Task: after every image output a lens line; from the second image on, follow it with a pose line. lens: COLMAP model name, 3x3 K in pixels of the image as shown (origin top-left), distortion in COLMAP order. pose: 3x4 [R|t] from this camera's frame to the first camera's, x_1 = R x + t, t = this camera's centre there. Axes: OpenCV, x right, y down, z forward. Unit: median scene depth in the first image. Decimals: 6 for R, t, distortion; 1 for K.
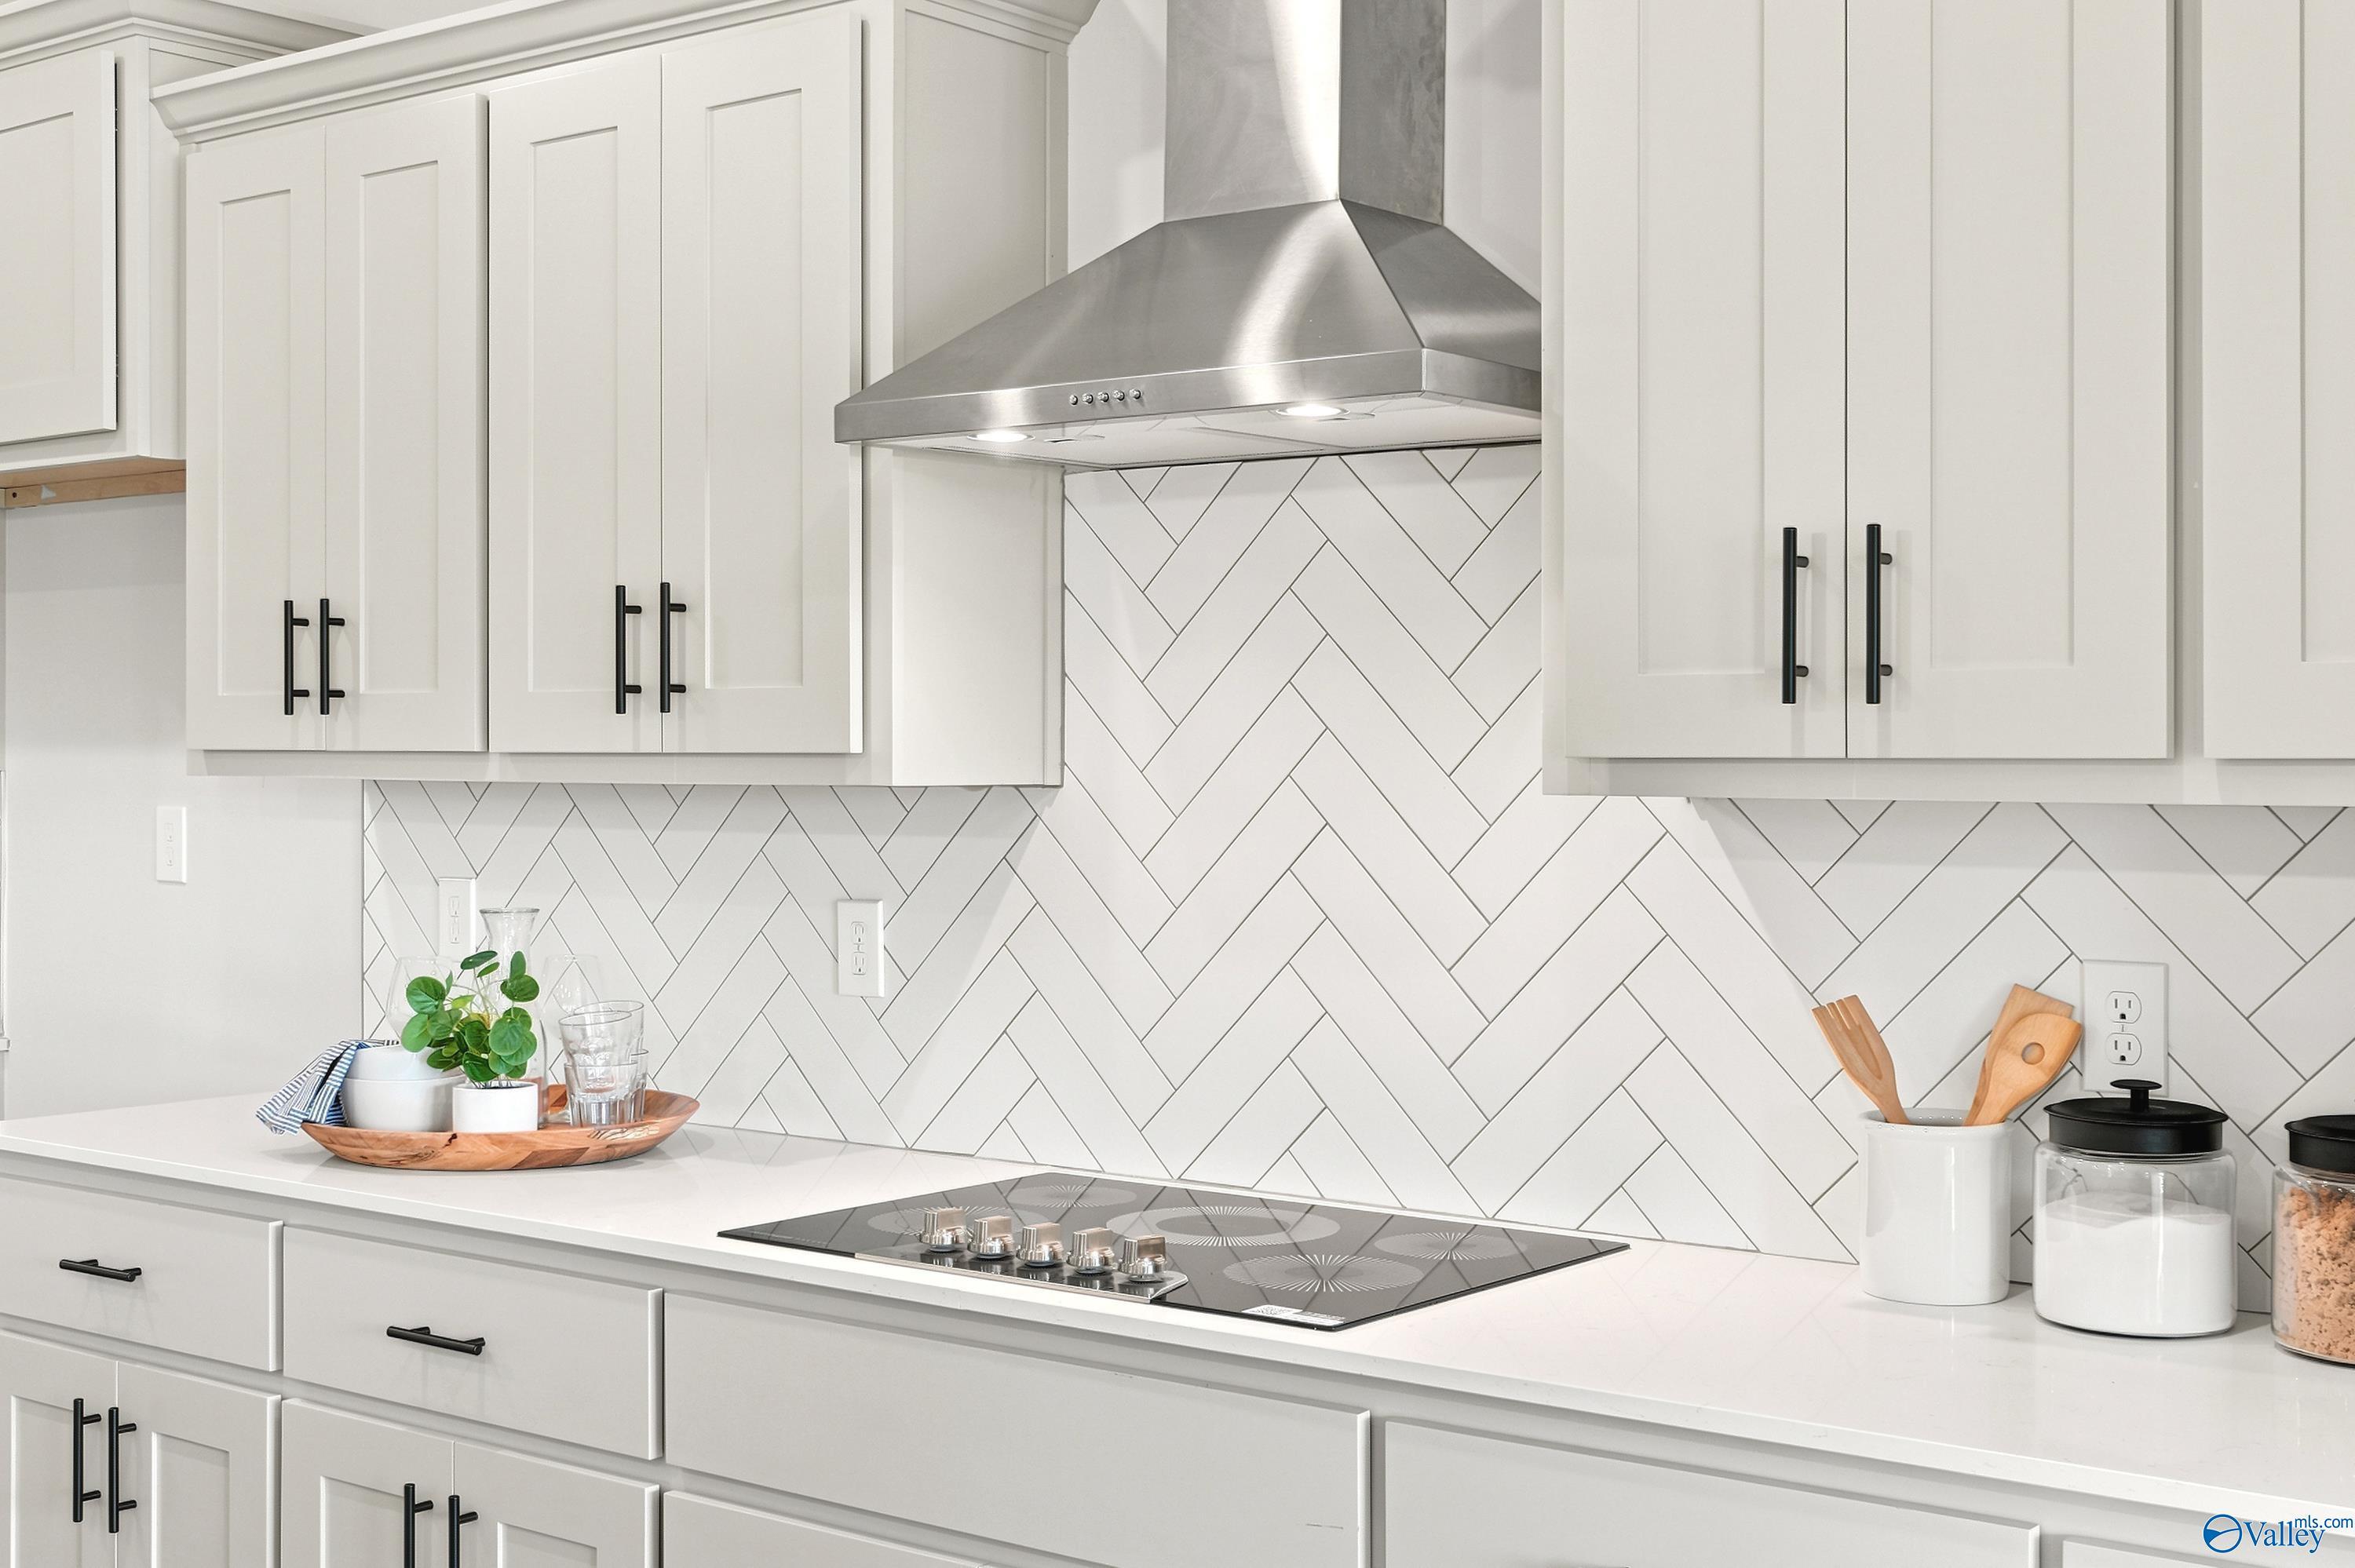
lens RADIAL K [[2826.0, 0, 1186.7], [0, 2826.0, 765.7], [0, 0, 1]] dist [-0.006670, 0.000000]
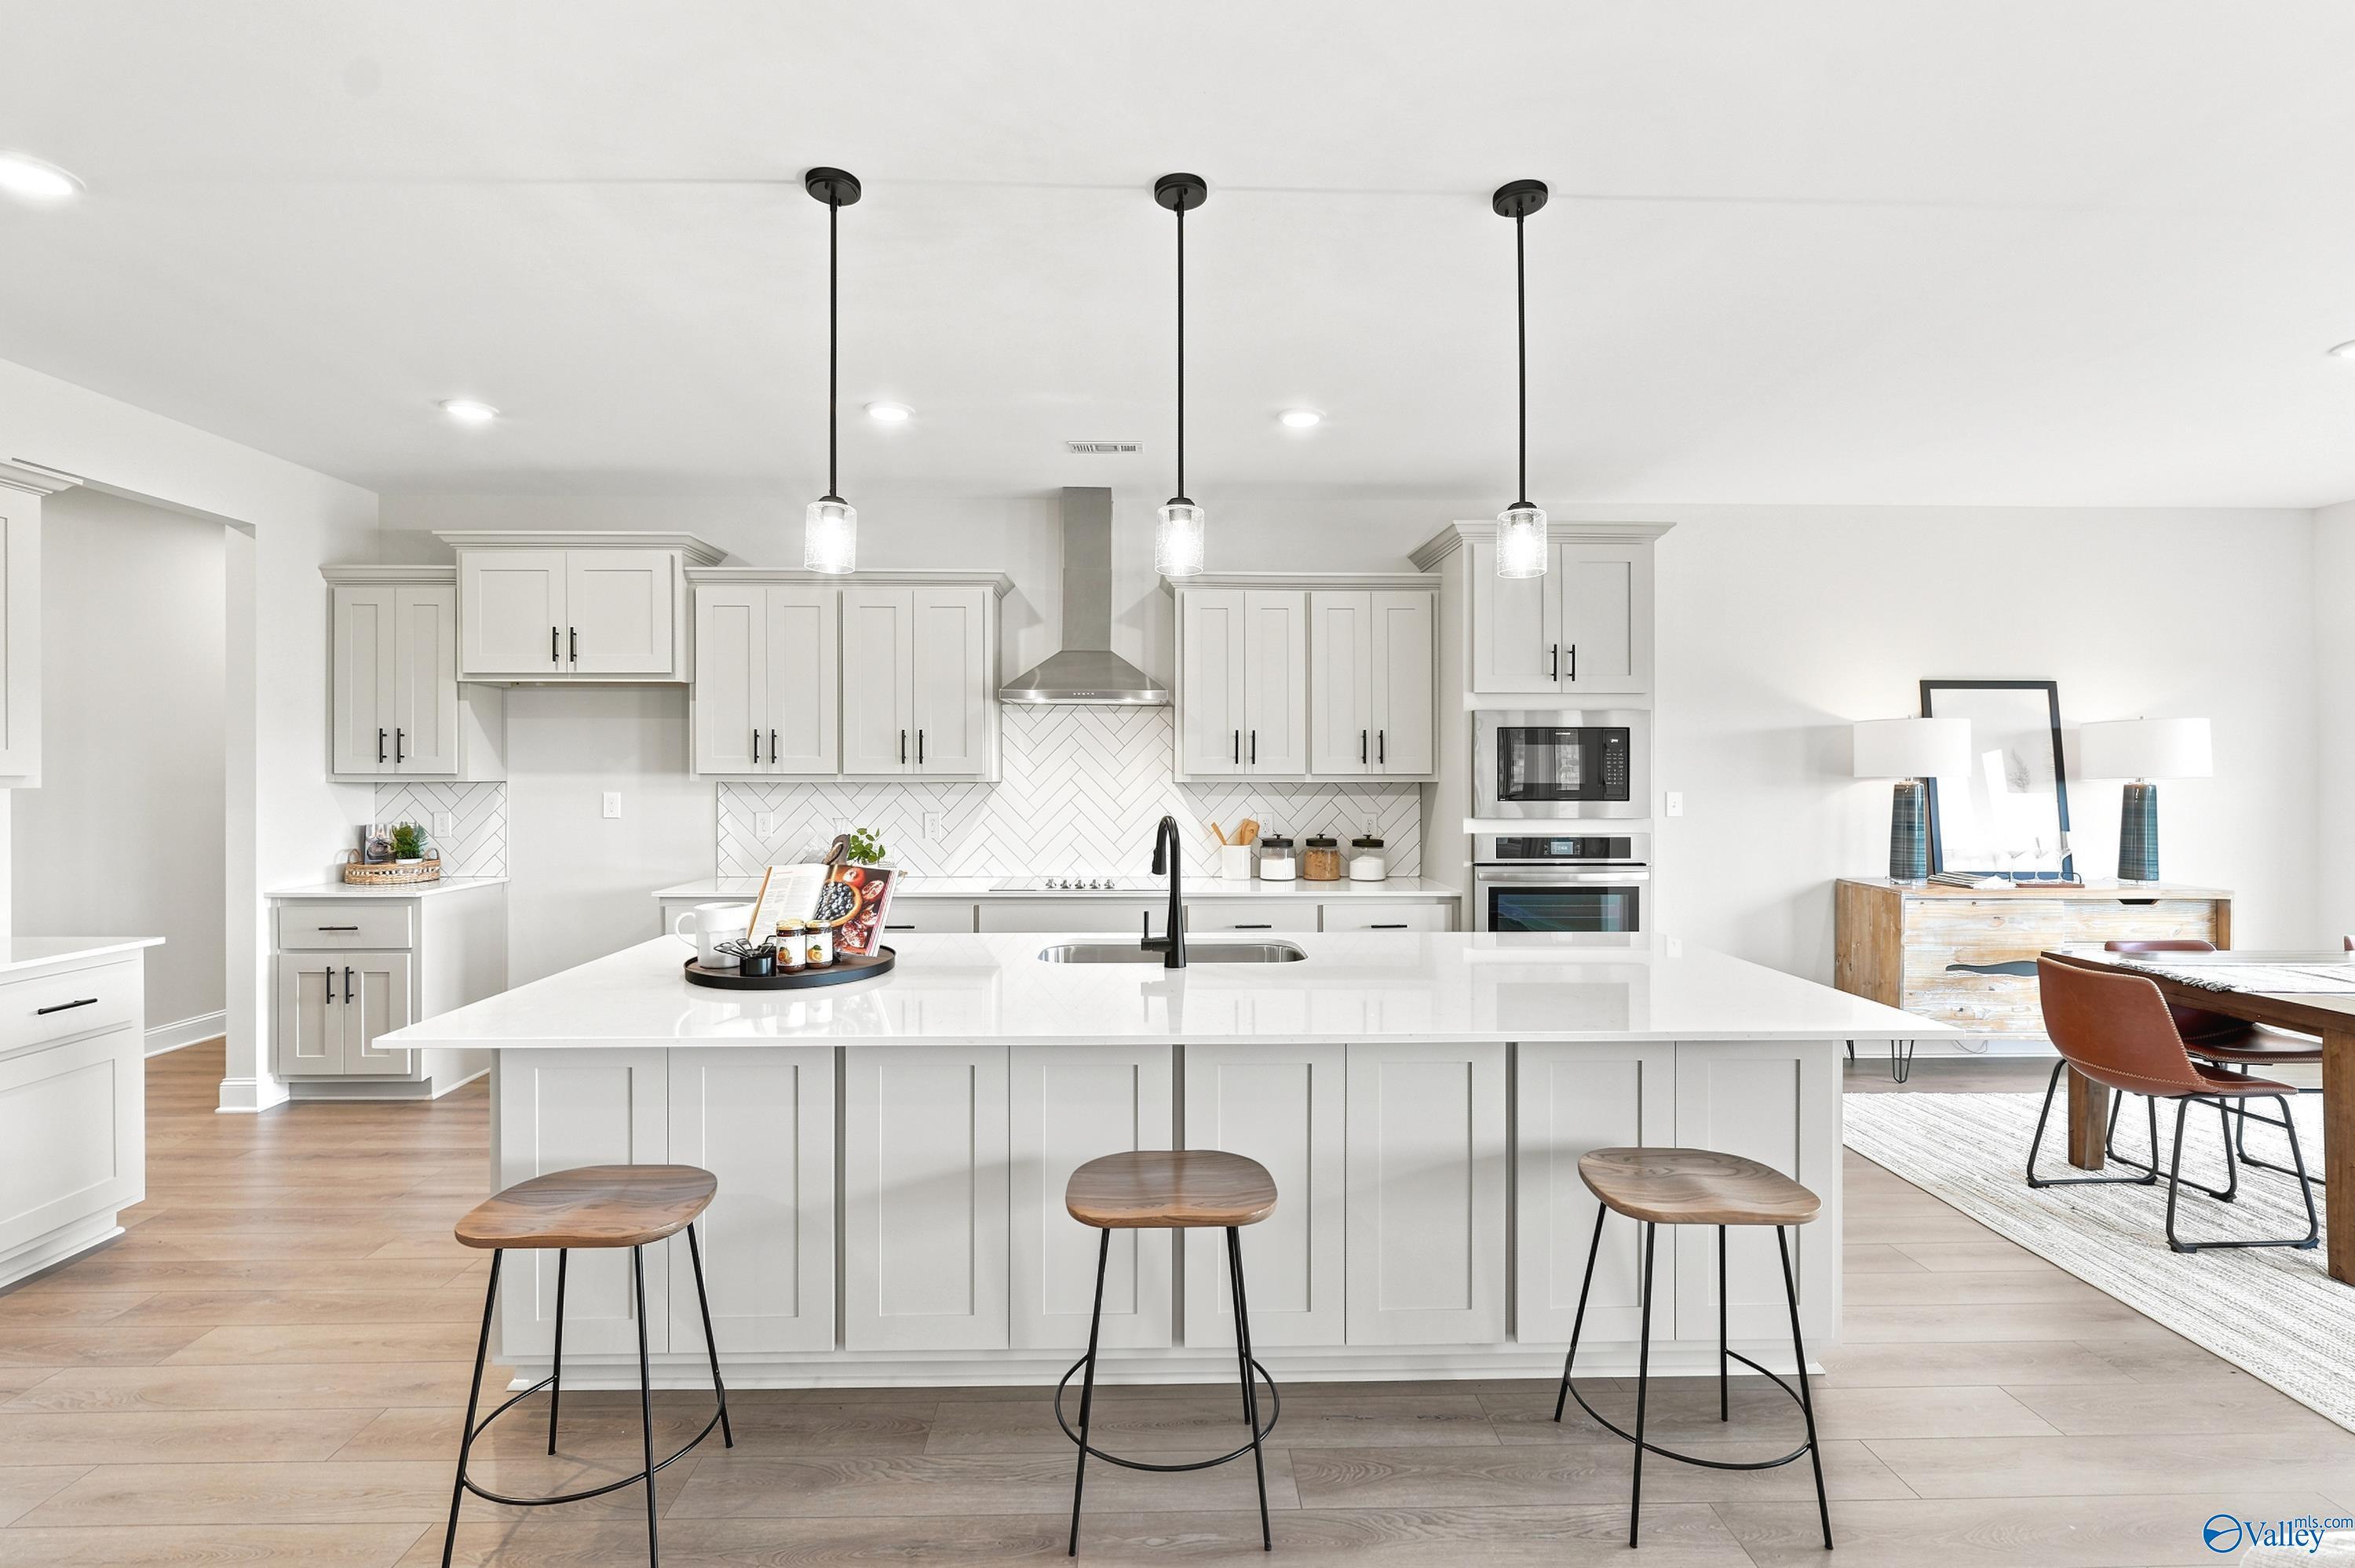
lens RADIAL K [[1044.7, 0, 1168.0], [0, 1044.7, 783.9], [0, 0, 1]] dist [0.000715, -0.000705]
pose [[0.781478, -0.008023, 0.623881, -0.830379], [0.004849, 0.999965, 0.006786, 0.000730], [-0.623914, -0.002278, 0.781490, -0.326626]]
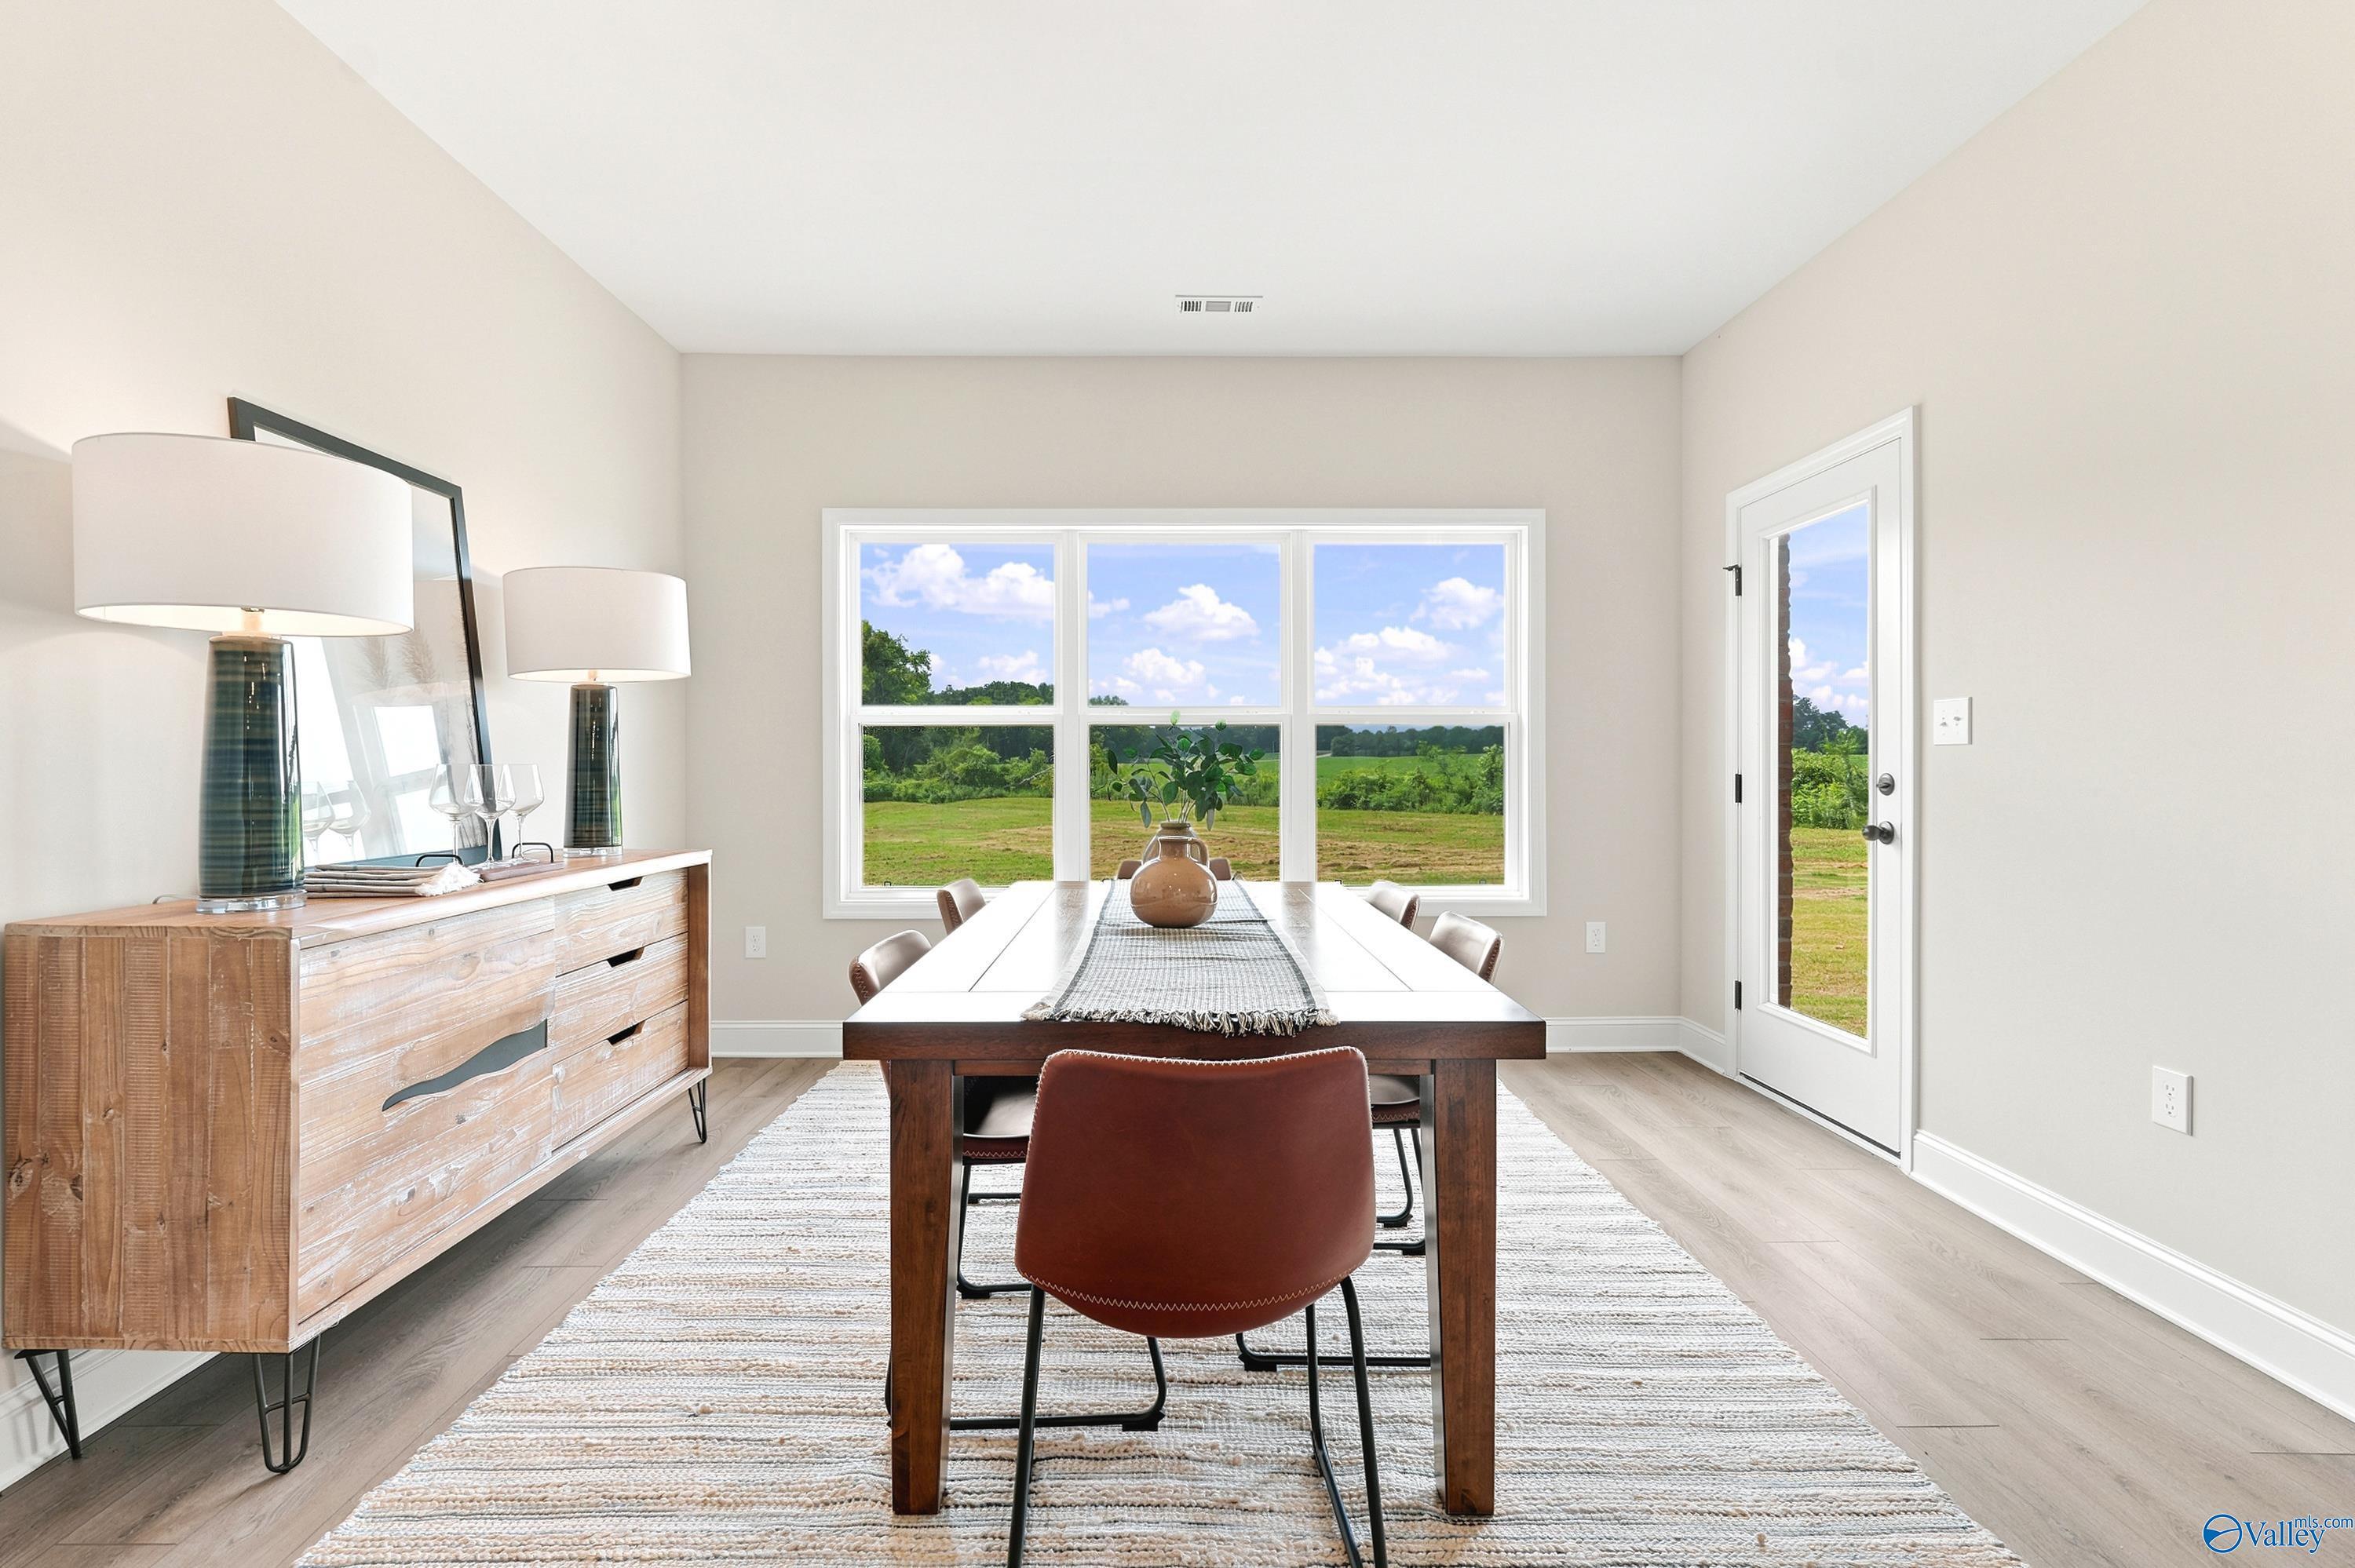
lens RADIAL K [[1044.7, 0, 1163.6], [0, 1044.7, 775.2], [0, 0, 1]] dist [0.000715, -0.000705]
pose [[-0.612764, -0.008695, 0.790218, 0.223627], [0.006294, 0.999854, 0.015882, 0.085046], [-0.790241, 0.014706, -0.612620, 0.152254]]
